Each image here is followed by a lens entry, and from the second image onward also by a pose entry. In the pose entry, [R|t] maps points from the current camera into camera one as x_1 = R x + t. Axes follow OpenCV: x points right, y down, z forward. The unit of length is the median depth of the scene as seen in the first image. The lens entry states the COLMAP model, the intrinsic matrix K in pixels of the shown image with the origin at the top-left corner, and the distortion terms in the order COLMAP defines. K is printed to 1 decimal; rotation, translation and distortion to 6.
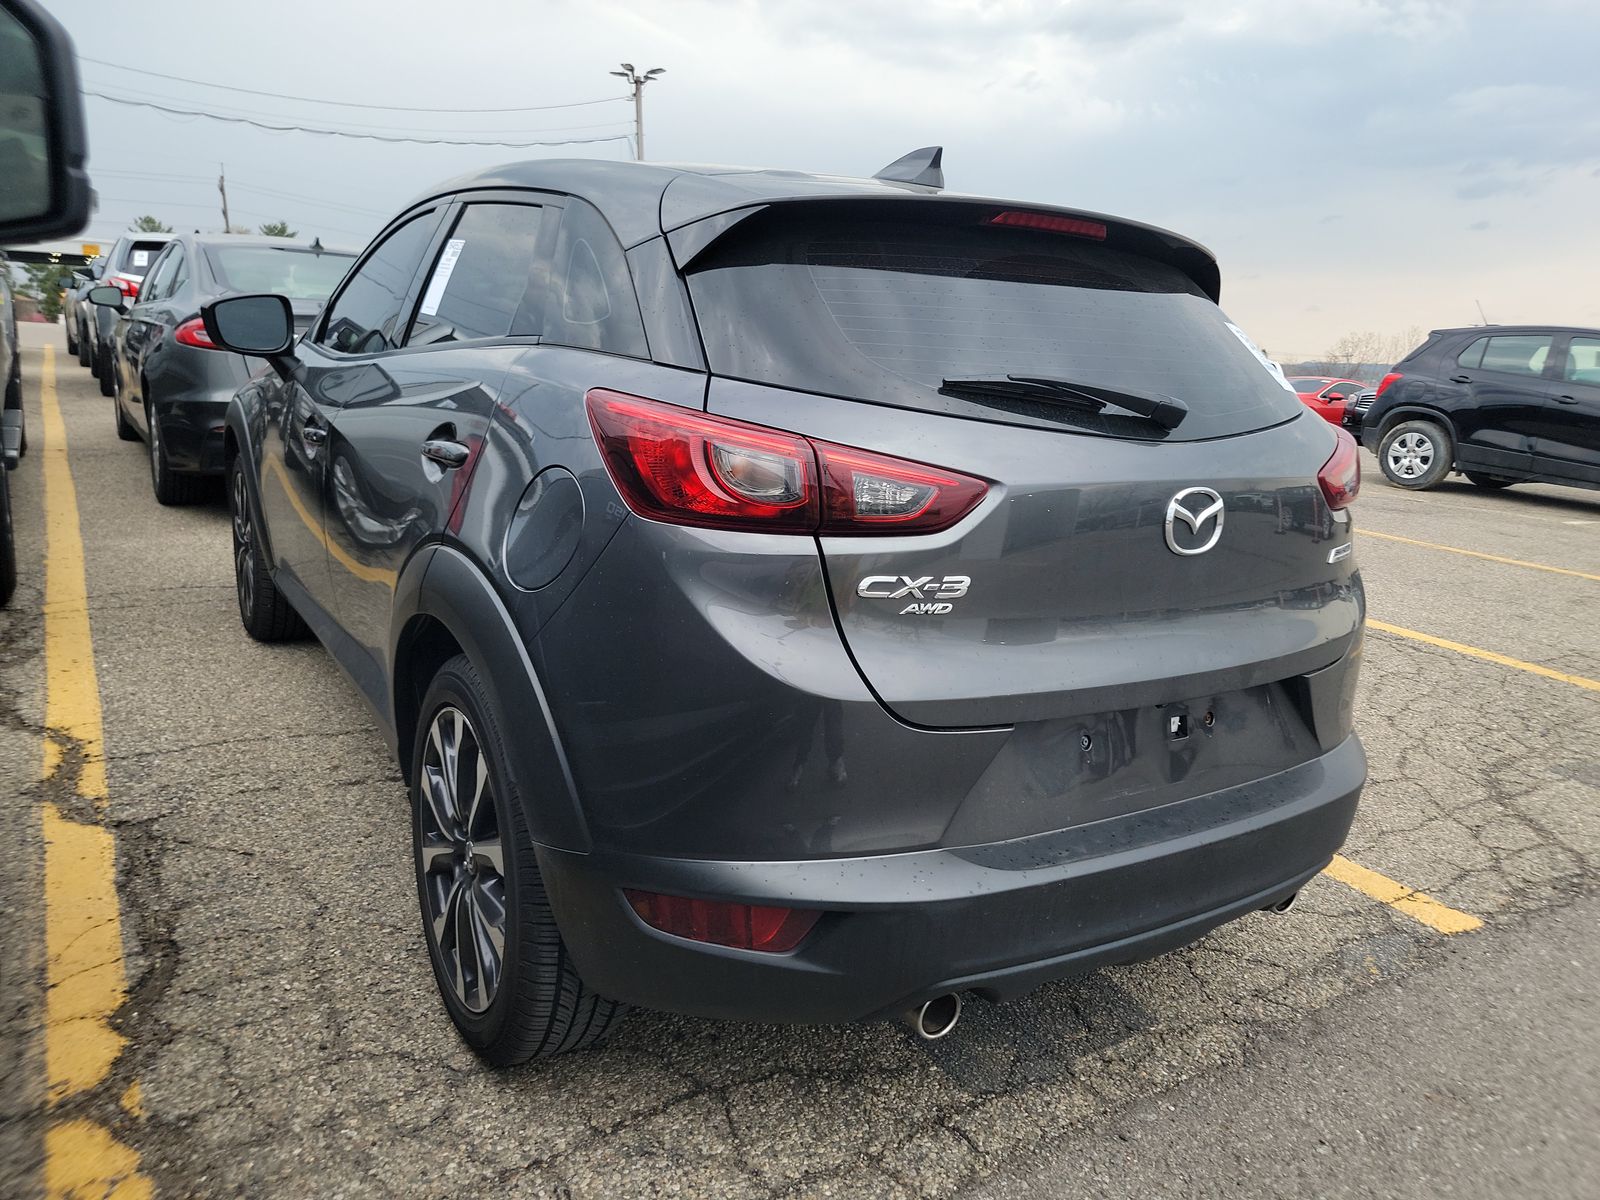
lens RADIAL K [[1197.4, 0, 814.7], [0, 1197.4, 593.4], [0, 0, 1]] dist [0.046151, -0.044575]
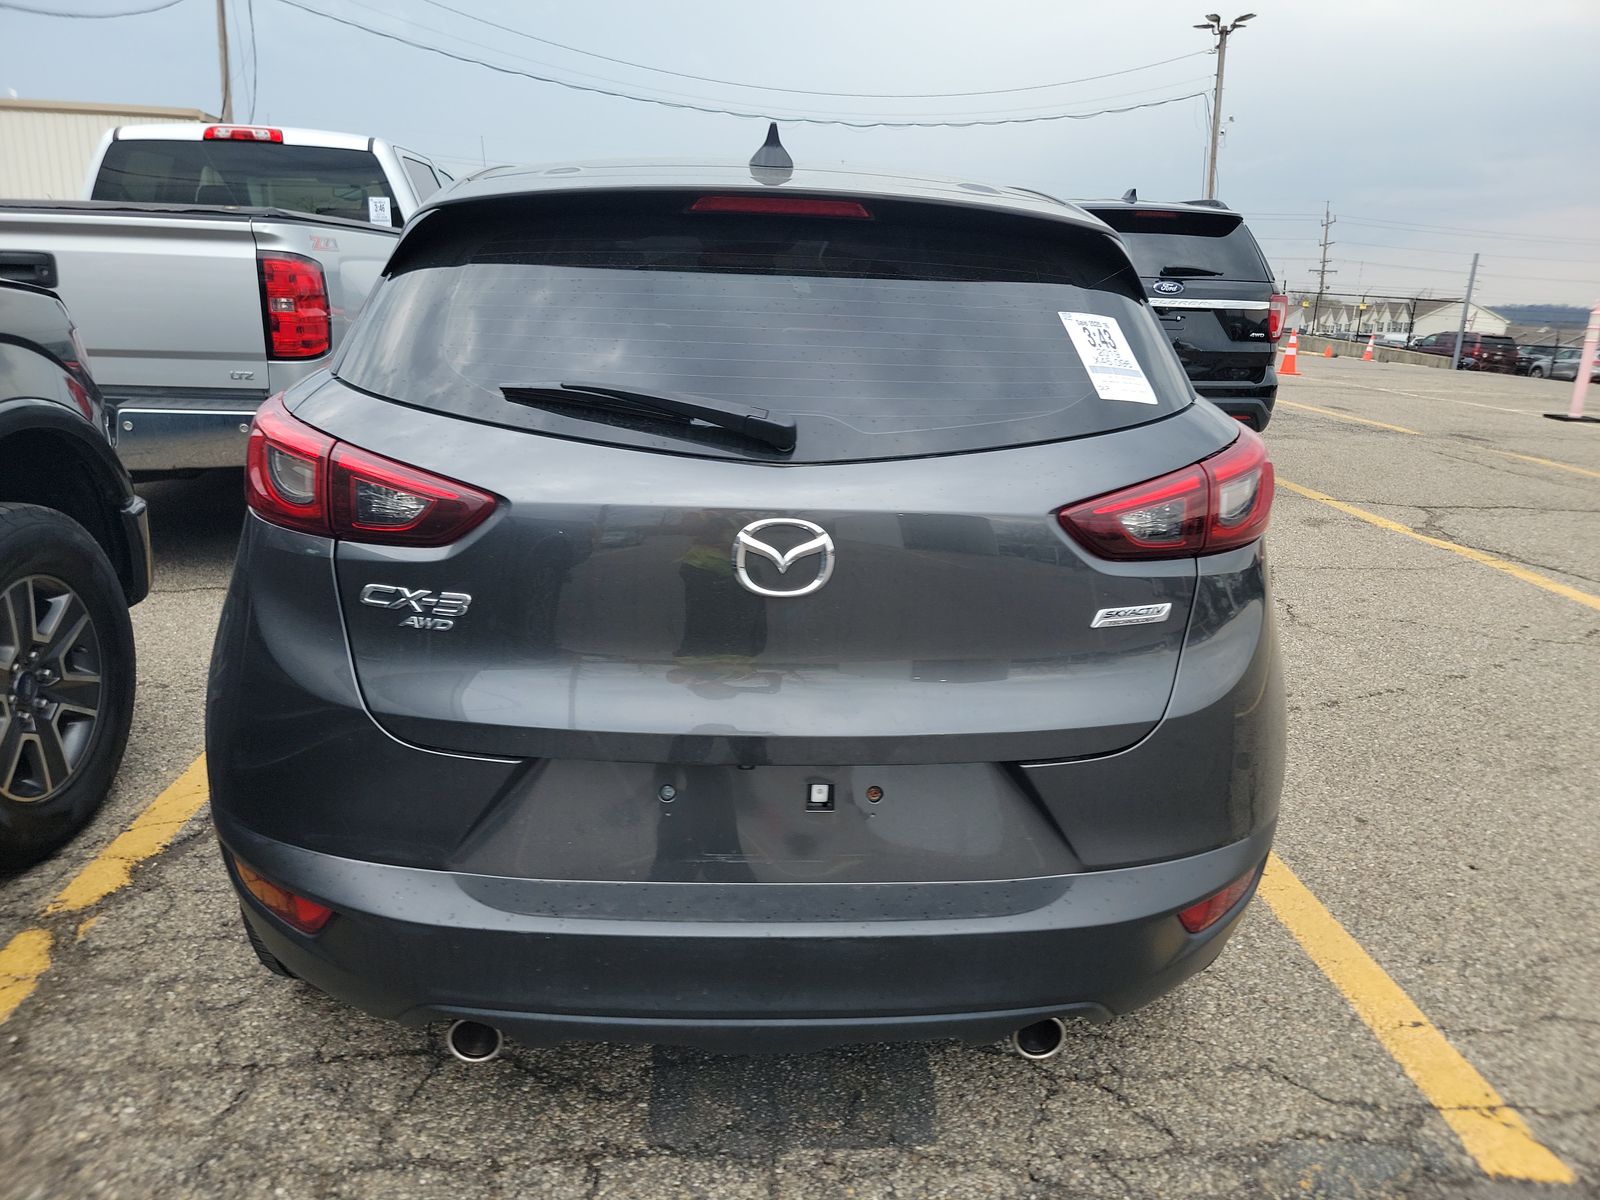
lens RADIAL K [[1197.4, 0, 814.7], [0, 1197.4, 593.4], [0, 0, 1]] dist [0.046151, -0.044575]
pose [[0.854687, 0.105665, -0.508276, 0.749767], [-0.093312, 0.994390, 0.049814, -0.077976], [0.510689, 0.004853, 0.859752, 0.283208]]
